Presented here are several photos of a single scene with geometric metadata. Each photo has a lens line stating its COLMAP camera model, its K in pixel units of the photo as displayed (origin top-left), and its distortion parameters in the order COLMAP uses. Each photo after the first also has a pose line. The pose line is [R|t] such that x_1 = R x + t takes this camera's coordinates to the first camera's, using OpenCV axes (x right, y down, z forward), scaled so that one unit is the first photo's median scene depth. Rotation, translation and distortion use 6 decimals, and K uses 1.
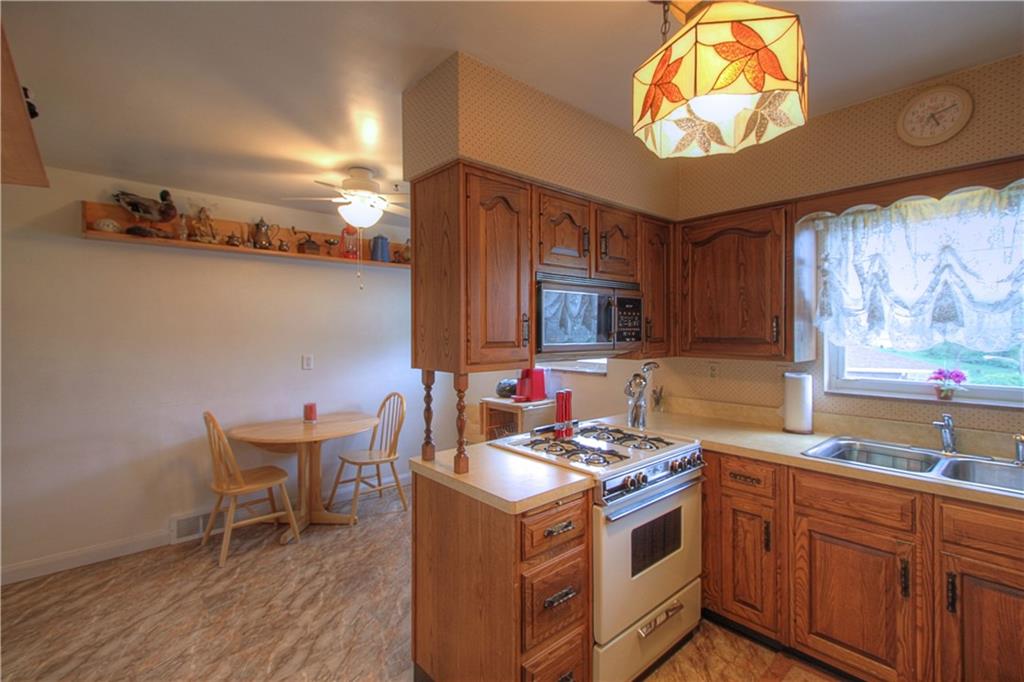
lens RADIAL K [[466.9, 0, 514.7], [0, 466.9, 333.7], [0, 0, 1]] dist [0.037086, -0.014272]
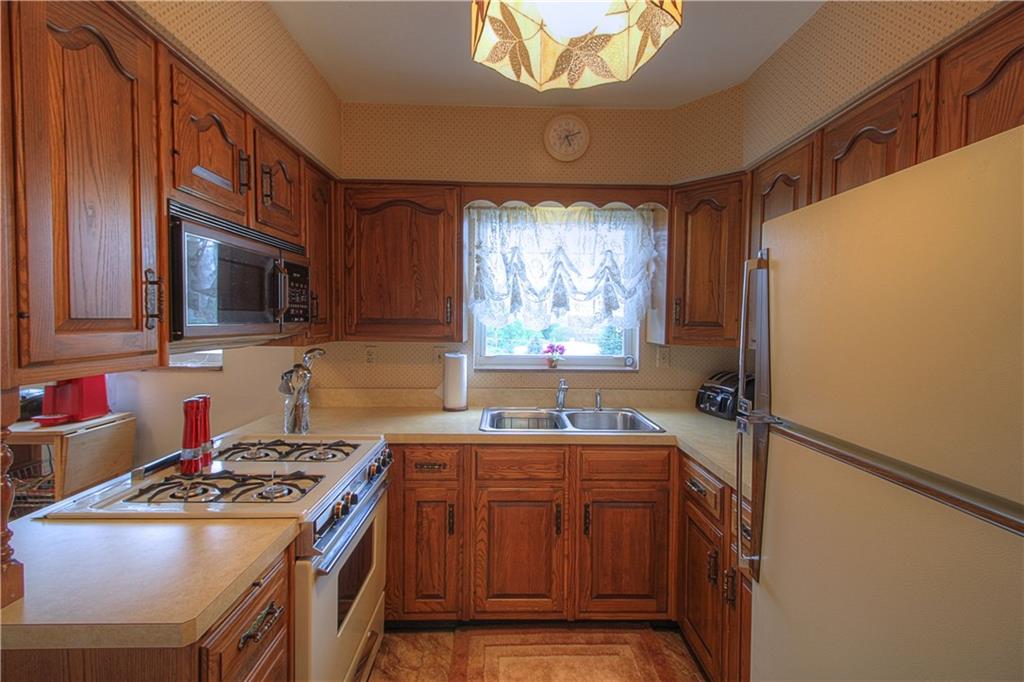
lens RADIAL K [[466.9, 0, 514.7], [0, 466.9, 333.7], [0, 0, 1]] dist [0.037086, -0.014272]
pose [[0.651168, -0.015266, 0.758780, -0.109691], [-0.007569, 0.999617, 0.026607, 0.013480], [-0.758896, -0.023069, 0.650803, 0.255490]]
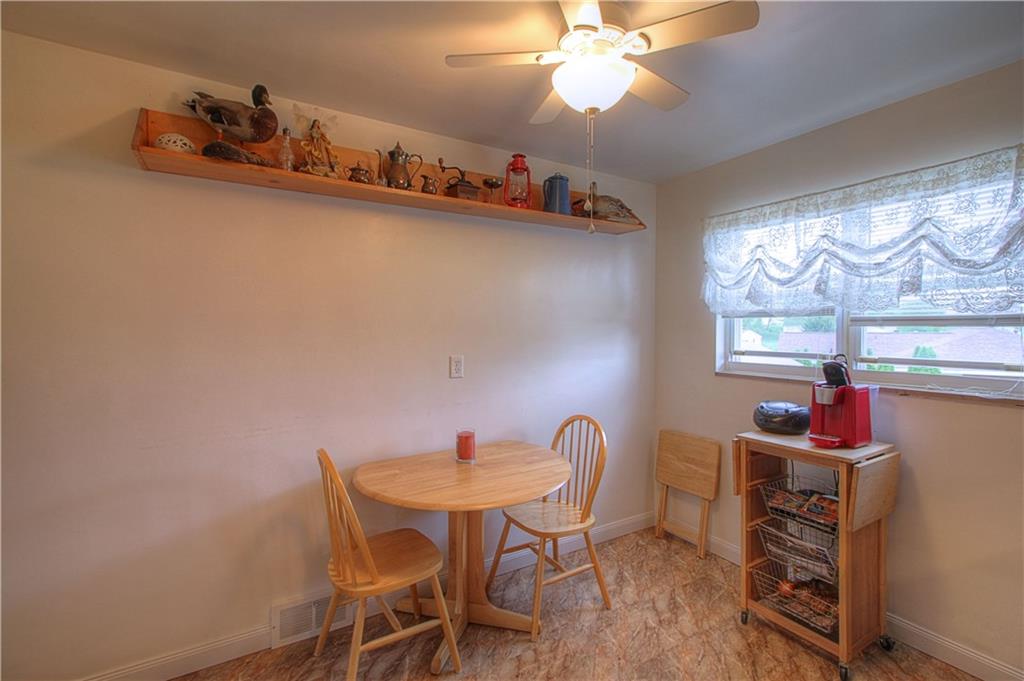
lens RADIAL K [[466.9, 0, 514.7], [0, 466.9, 333.2], [0, 0, 1]] dist [0.037086, -0.014272]
pose [[0.983072, 0.004047, -0.183174, -0.413211], [-0.002480, 0.999958, 0.008783, 0.011728], [0.183202, -0.008180, 0.983041, 0.628875]]
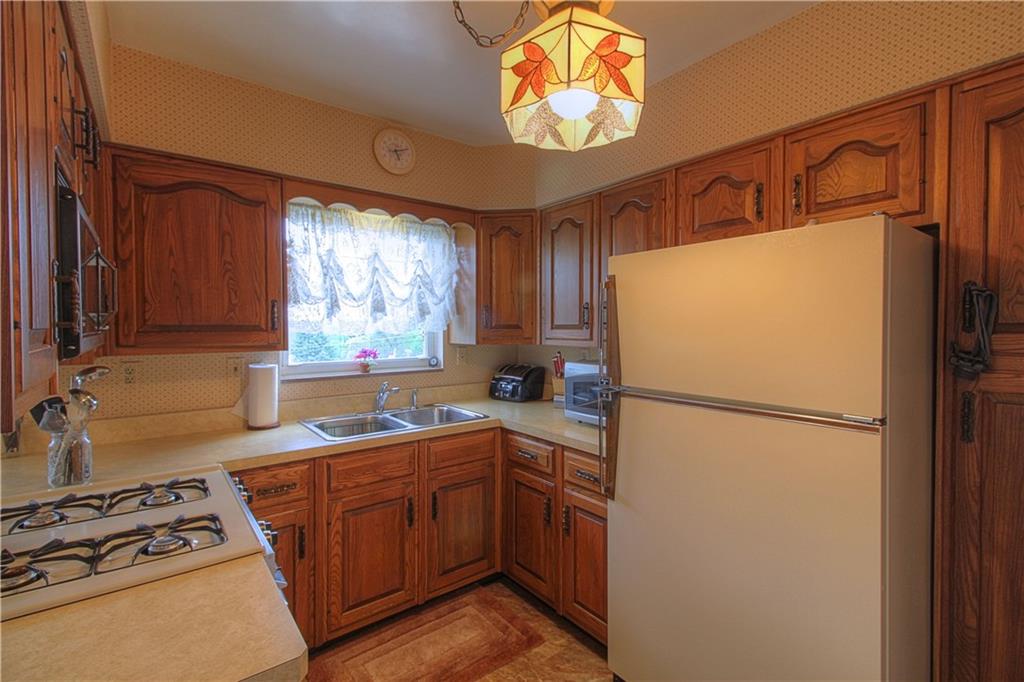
lens RADIAL K [[466.9, 0, 514.7], [0, 466.9, 333.7], [0, 0, 1]] dist [0.037086, -0.014272]
pose [[0.069766, -0.017178, 0.997415, -0.314451], [0.006486, 0.999838, 0.016766, 0.014369], [-0.997542, 0.005300, 0.069866, 0.494344]]
